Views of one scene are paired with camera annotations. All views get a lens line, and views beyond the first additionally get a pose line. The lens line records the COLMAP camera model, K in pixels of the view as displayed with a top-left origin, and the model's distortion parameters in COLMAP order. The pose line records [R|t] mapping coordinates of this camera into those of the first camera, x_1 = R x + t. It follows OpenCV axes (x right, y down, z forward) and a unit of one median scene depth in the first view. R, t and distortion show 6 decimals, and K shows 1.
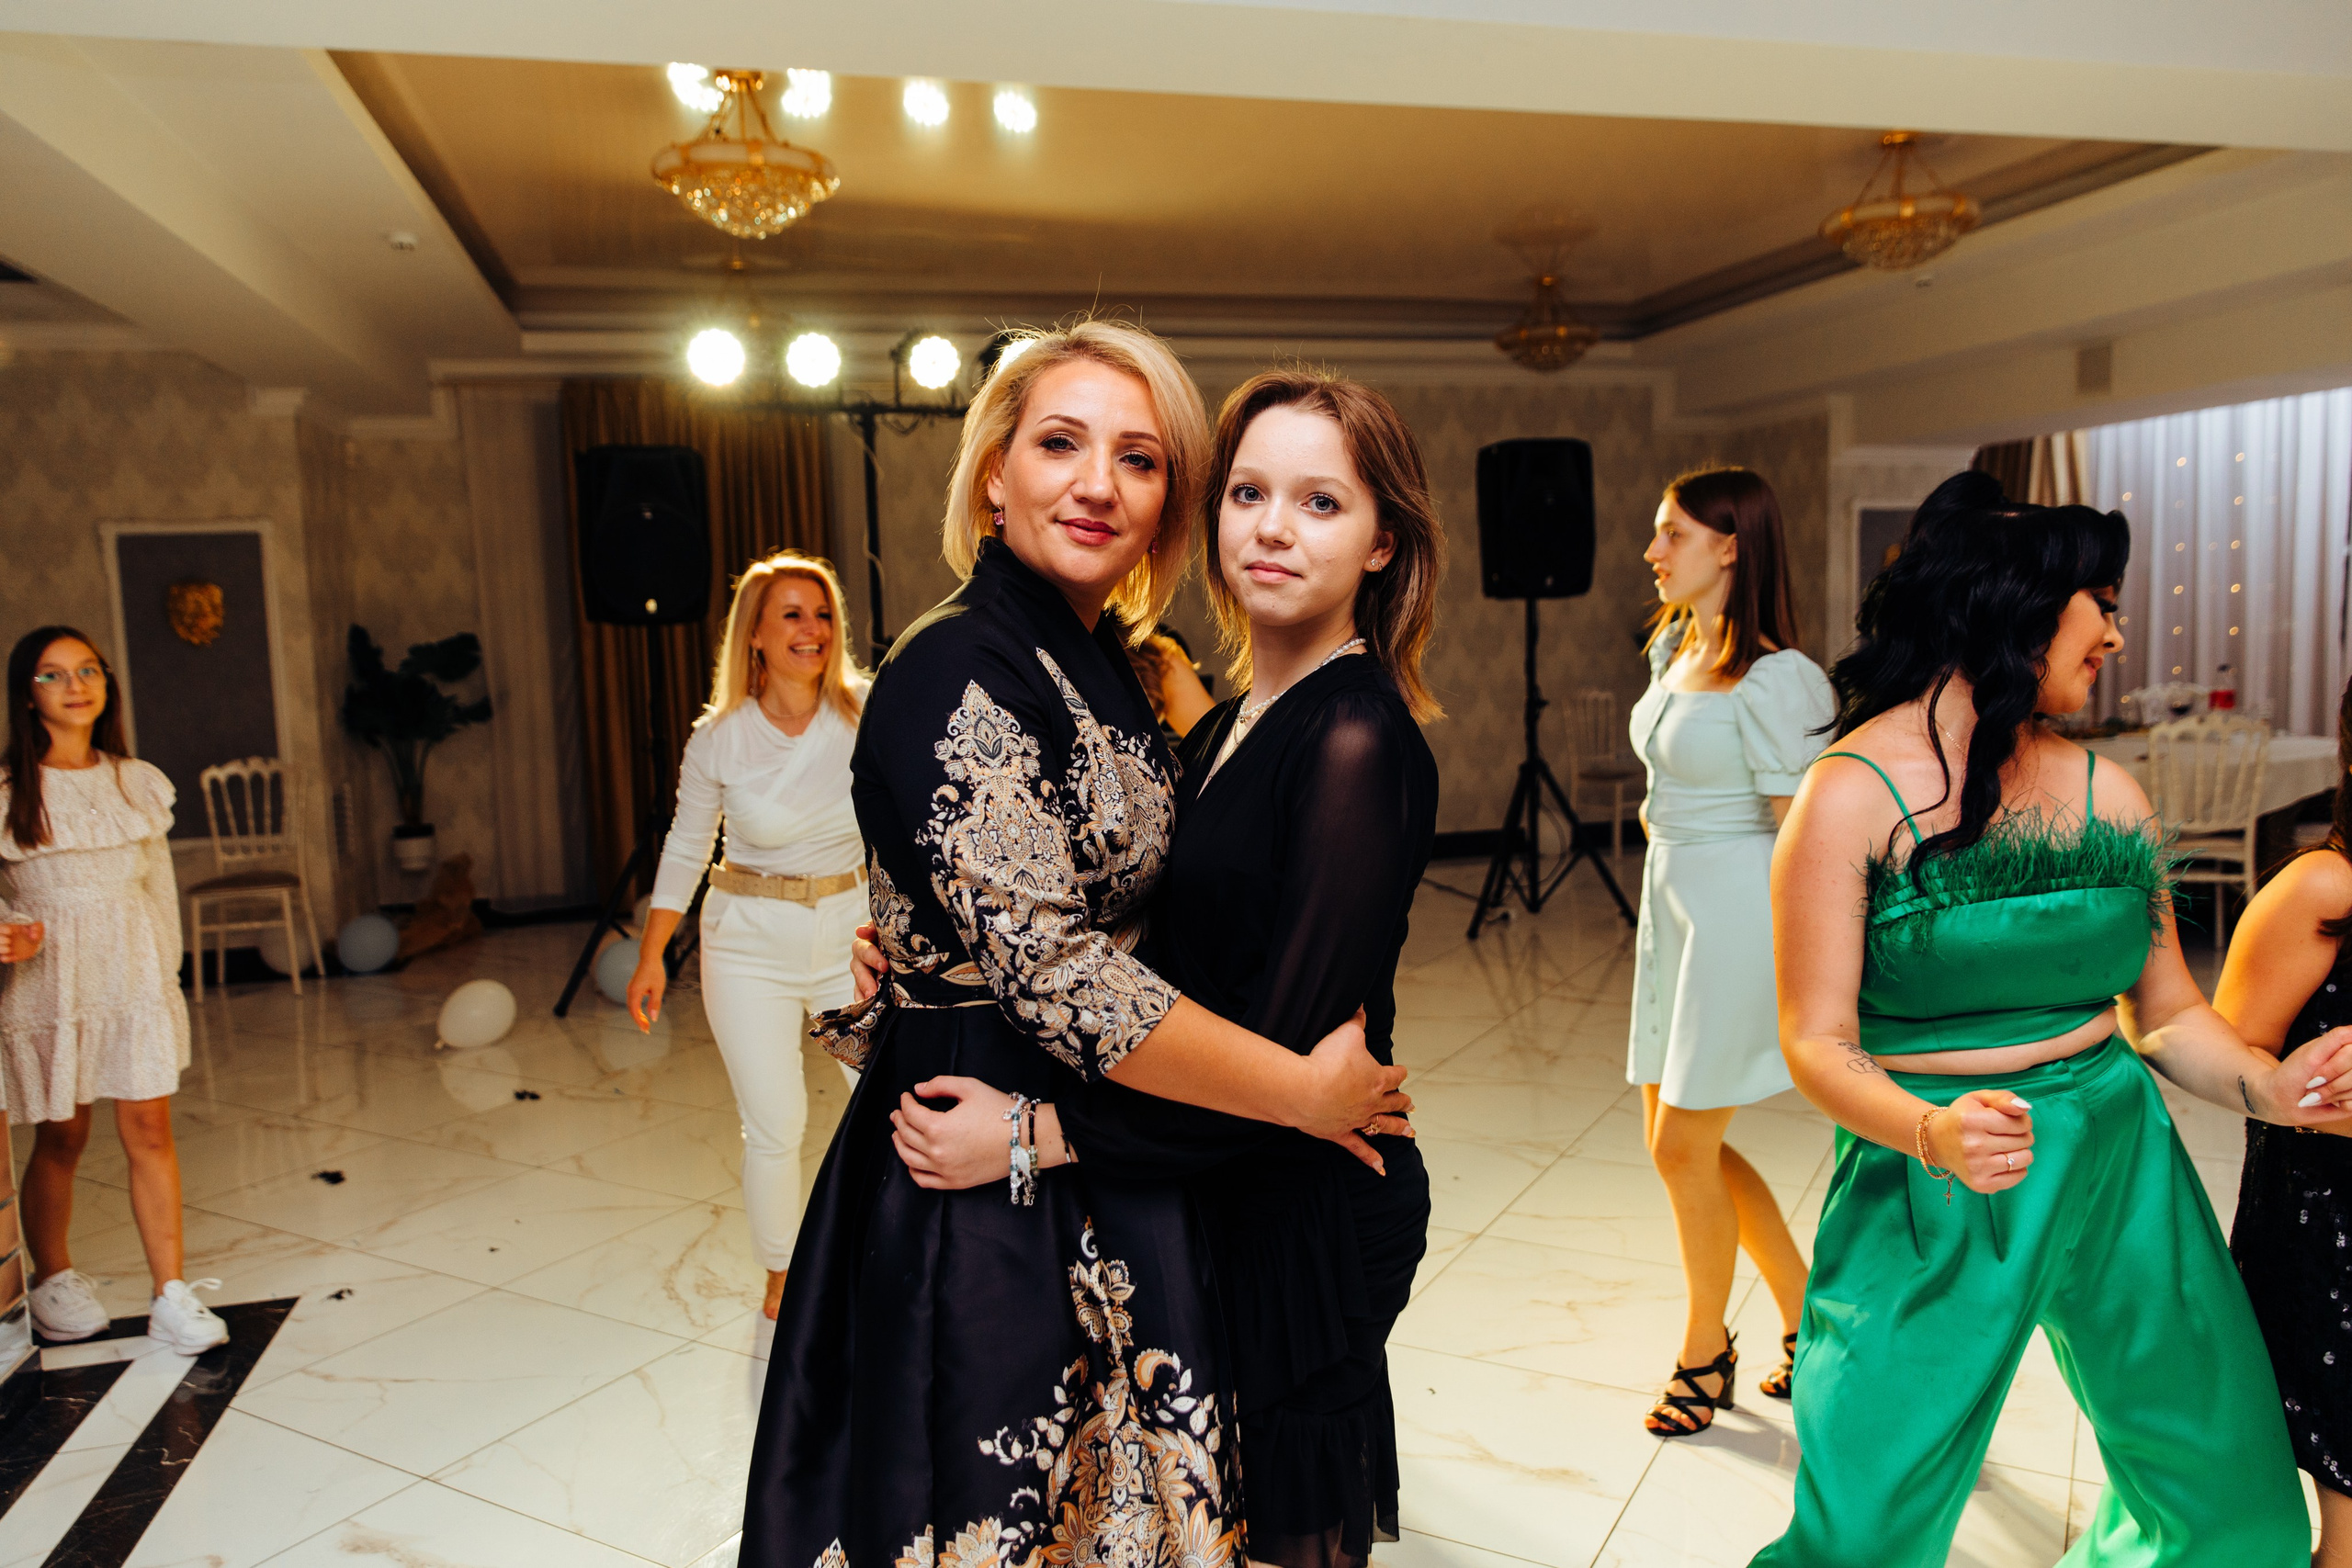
lens RADIAL K [[1667.2, 0, 1176.0], [0, 1667.2, 784.0], [0, 0, 1]] dist [-0.007167, -0.002900]
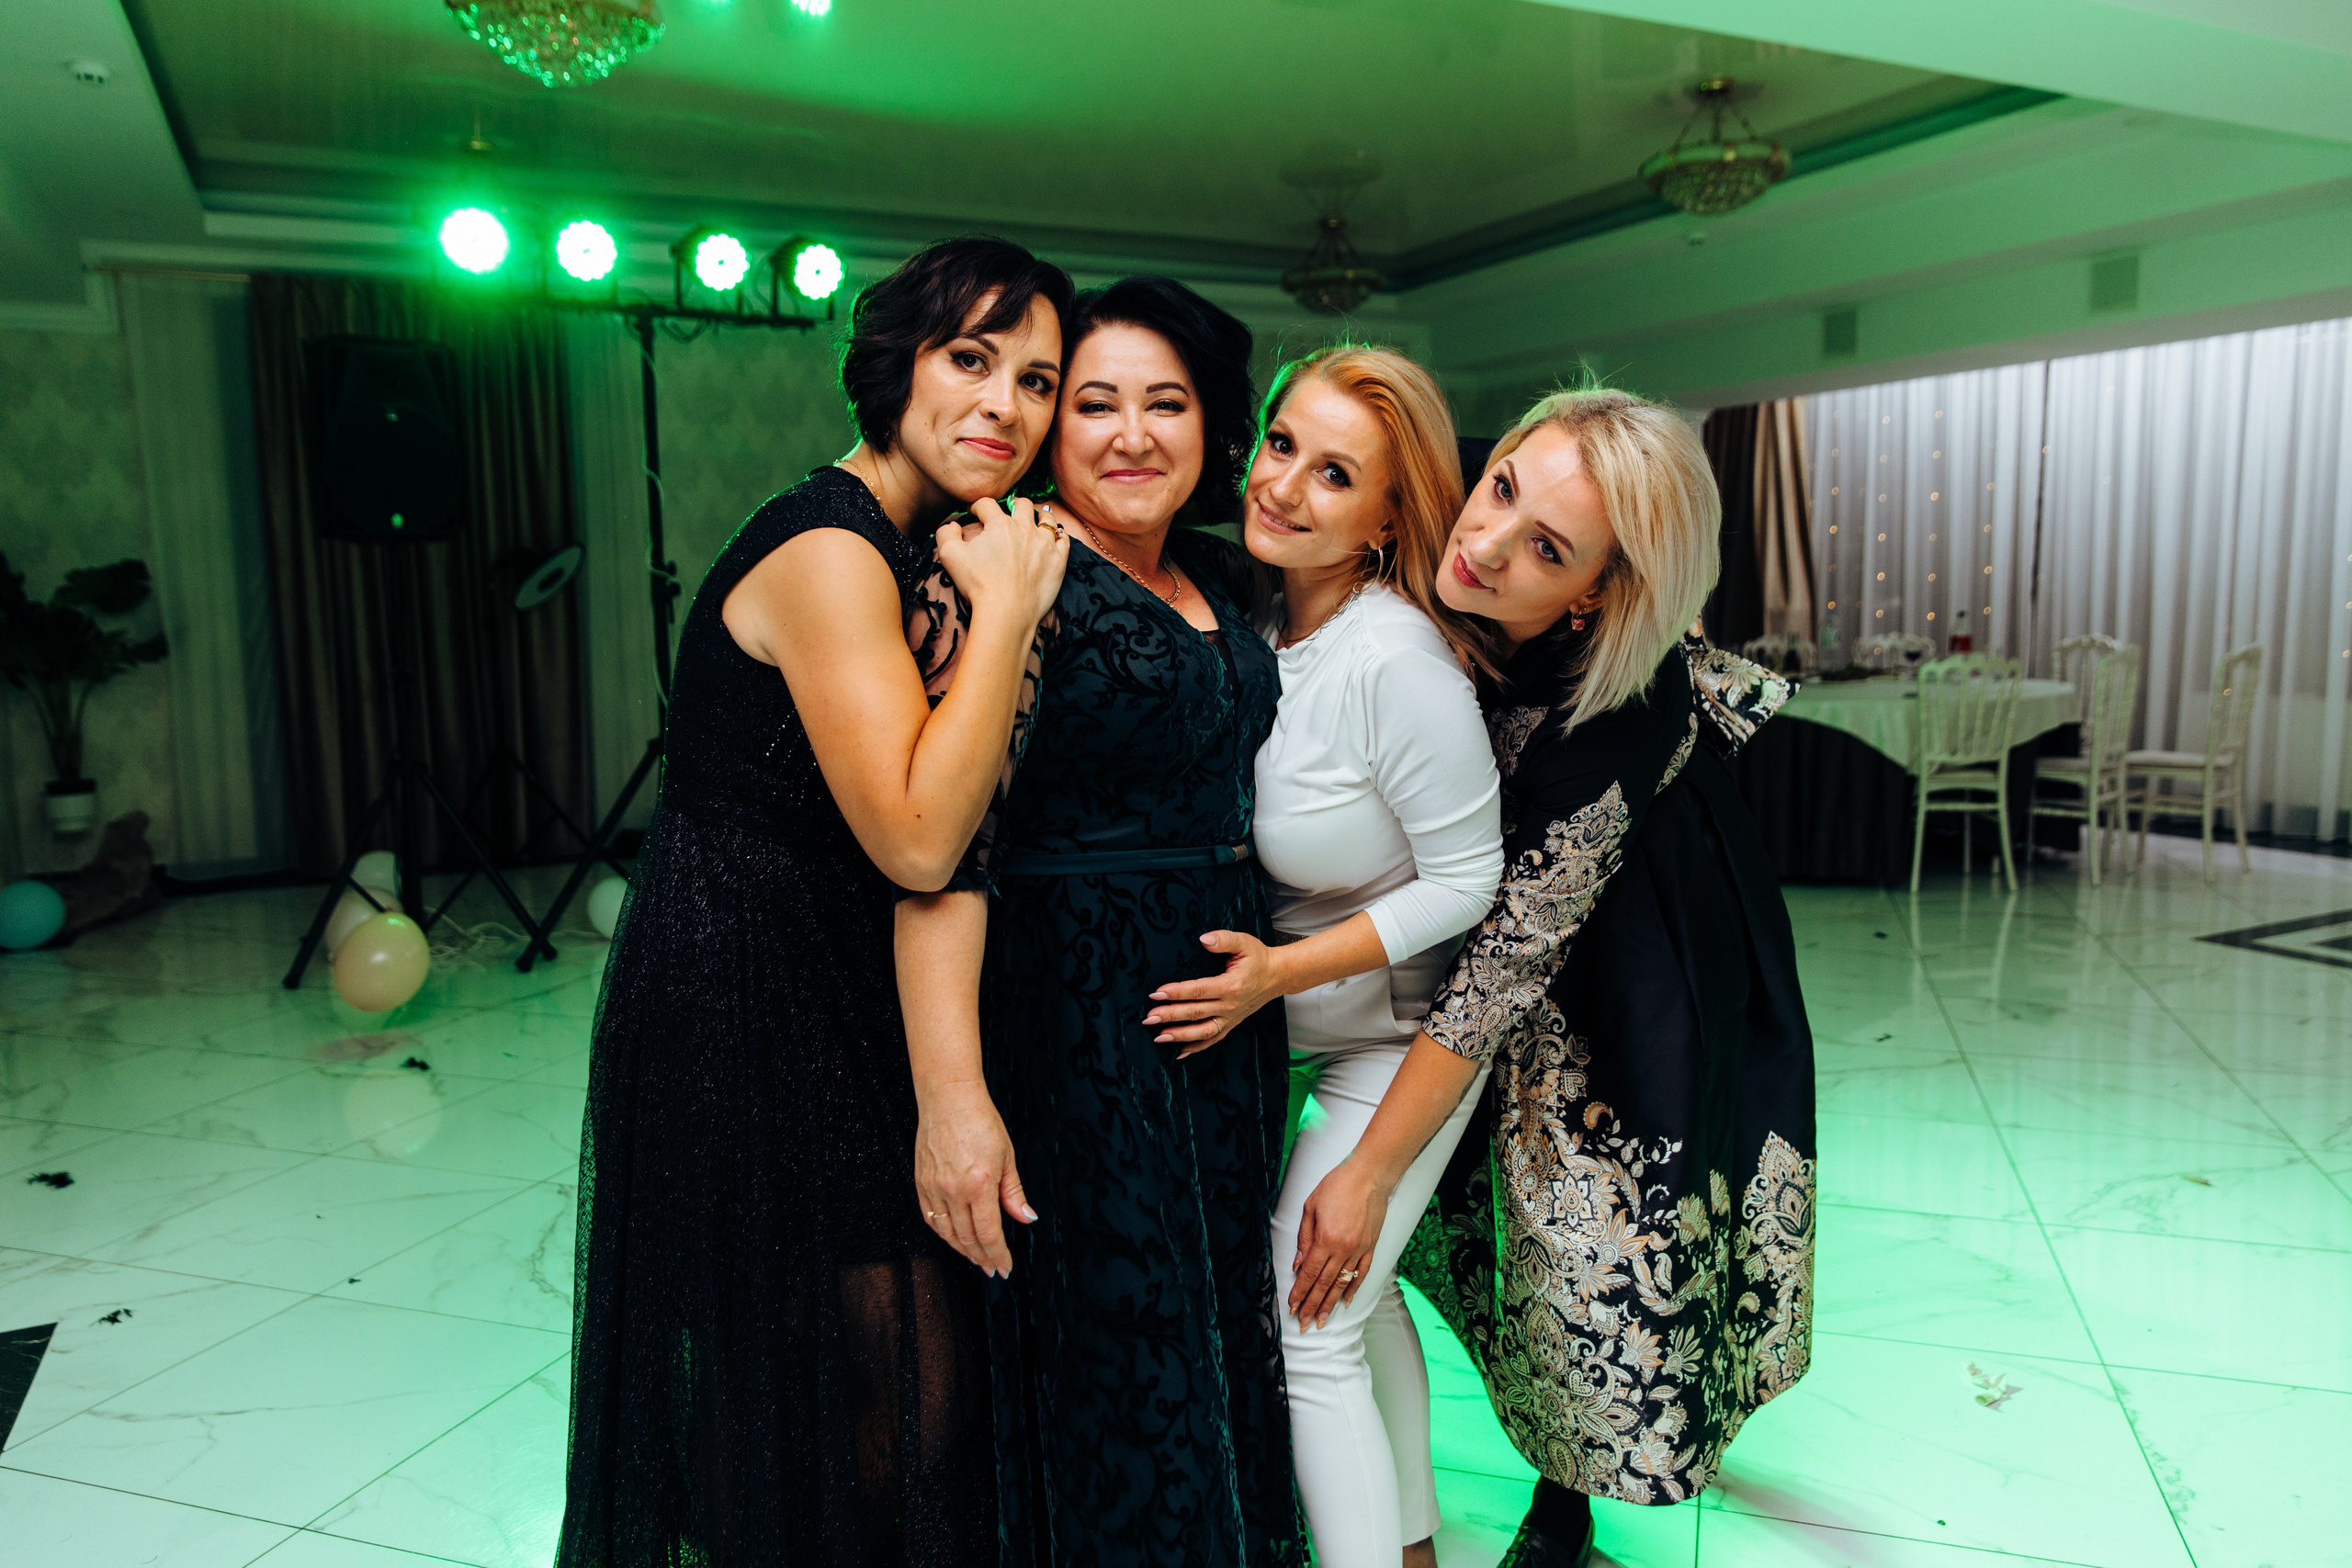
lens RADIAL K [[1648.4, 0, 1176.0], [0, 1648.4, 784.0], [0, 0, 1]] dist [-0.006470, 0.009594]
pose [[0.979647, -0.008968, 0.200529, -0.076936], [0.005502, 0.999826, 0.017835, 0.016995], [-0.200654, -0.016368, 0.979525, 0.053309]]
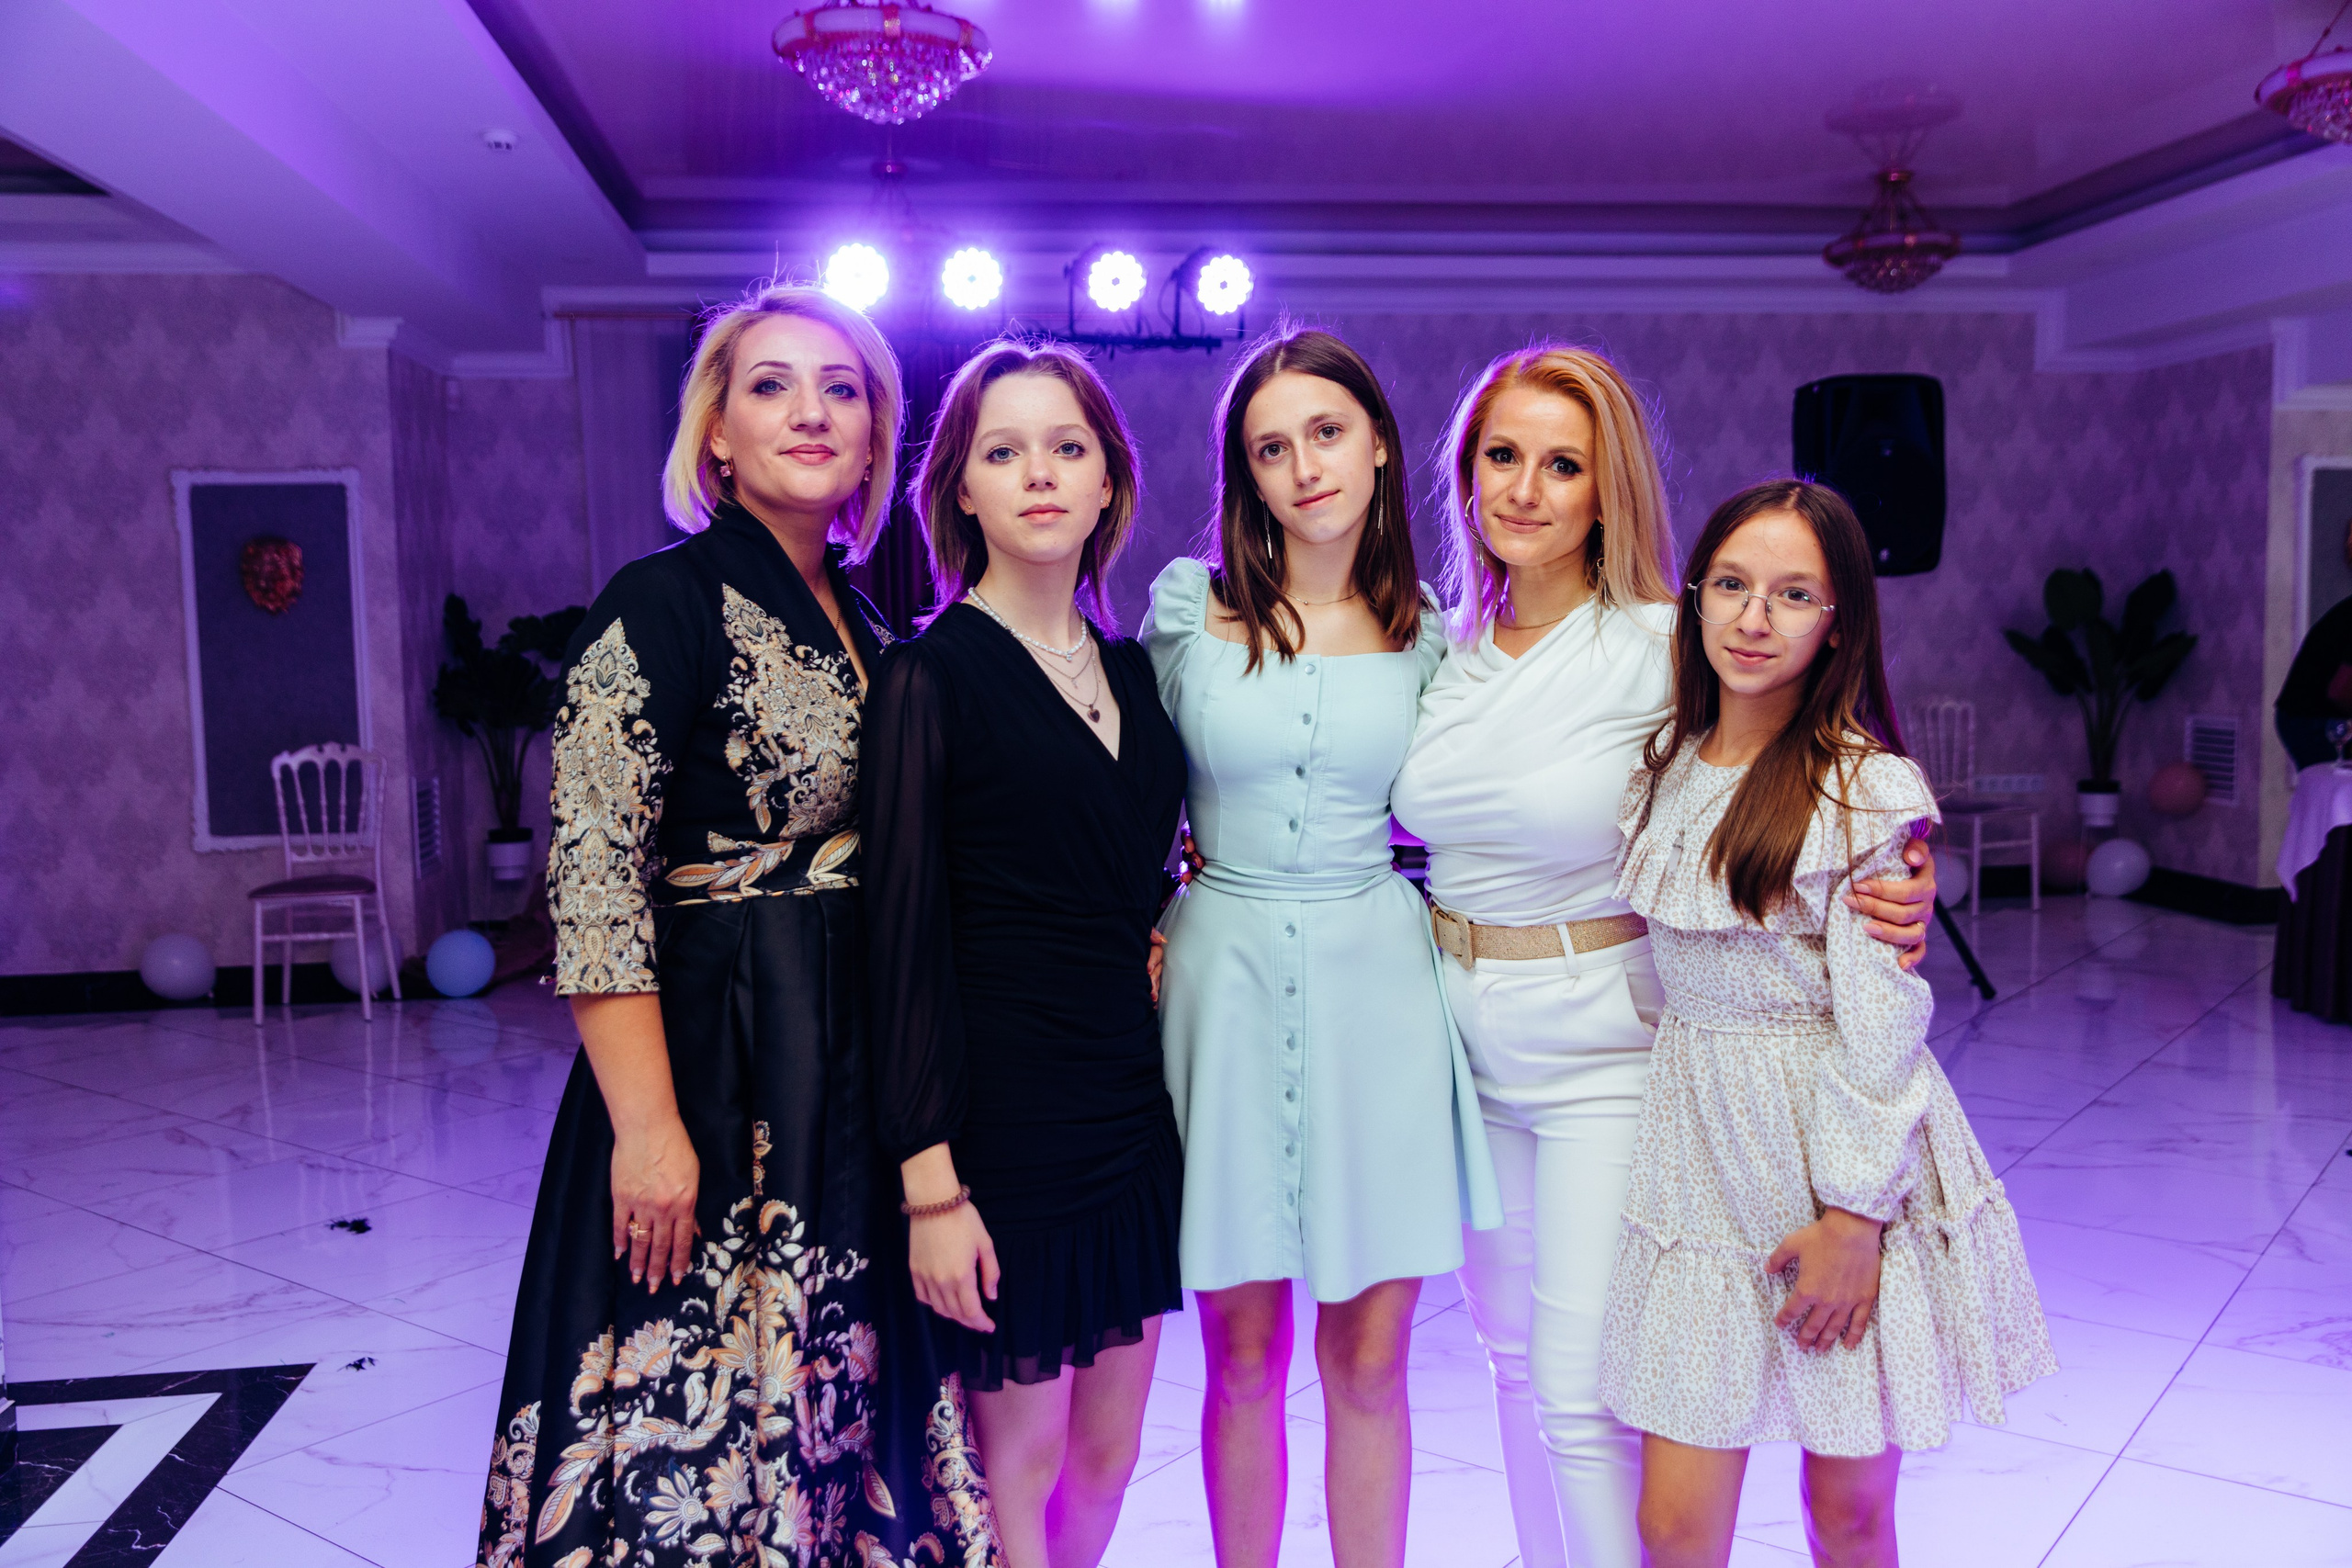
lens RADIAL K [[2012.9, 0, 1176.0], [0, 2012.9, 784.0], [0, 0, 1]] dist [0.016742, -0.016548]
pose [[0.991511, 0.024331, -0.127728, 0.016637], [-0.026235, 0.999568, -0.013243, 0.007805], [0.127351, 0.016482, 0.991721, 0.015107]]
